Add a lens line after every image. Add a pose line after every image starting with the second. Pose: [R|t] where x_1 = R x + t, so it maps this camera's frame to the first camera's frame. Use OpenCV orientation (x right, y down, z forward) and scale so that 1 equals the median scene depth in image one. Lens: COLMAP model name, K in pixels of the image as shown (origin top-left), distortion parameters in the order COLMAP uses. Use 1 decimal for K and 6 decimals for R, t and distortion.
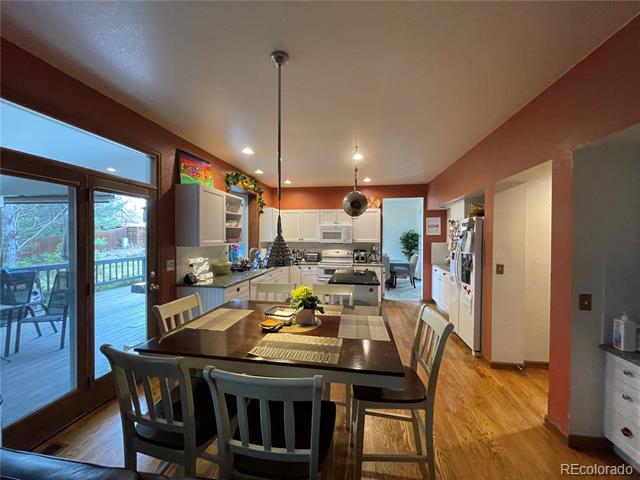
lens RADIAL K [[255.8, 0, 315.1], [0, 255.8, 238.7], [0, 0, 1]] dist [-0.006449, 0.000163]
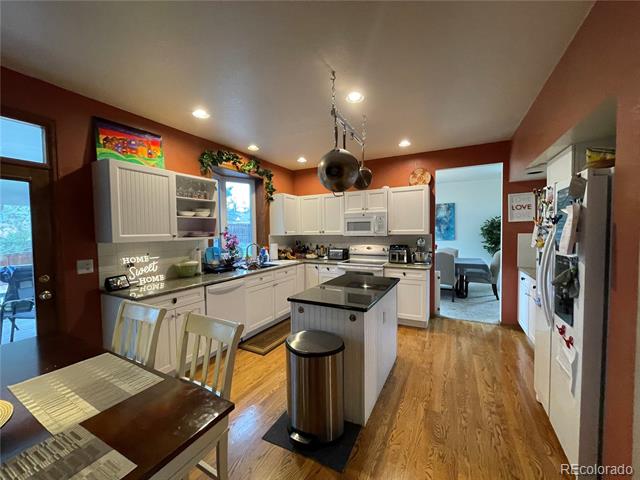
lens RADIAL K [[255.8, 0, 315.9], [0, 255.8, 238.8], [0, 0, 1]] dist [-0.006449, 0.000163]
pose [[0.948626, -0.007565, -0.316310, 0.191653], [0.015536, 0.999622, 0.022684, 0.006378], [0.316019, -0.026433, 0.948385, 0.262458]]
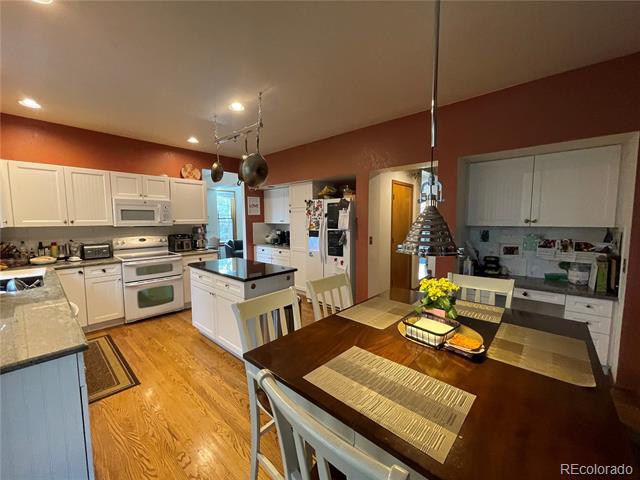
lens RADIAL K [[255.8, 0, 320.0], [0, 255.8, 240.4], [0, 0, 1]] dist [-0.006449, 0.000163]
pose [[0.524520, -0.076953, 0.847913, -0.255687], [0.012573, 0.996499, 0.082660, 0.004830], [-0.851305, -0.032696, 0.523651, 0.281500]]
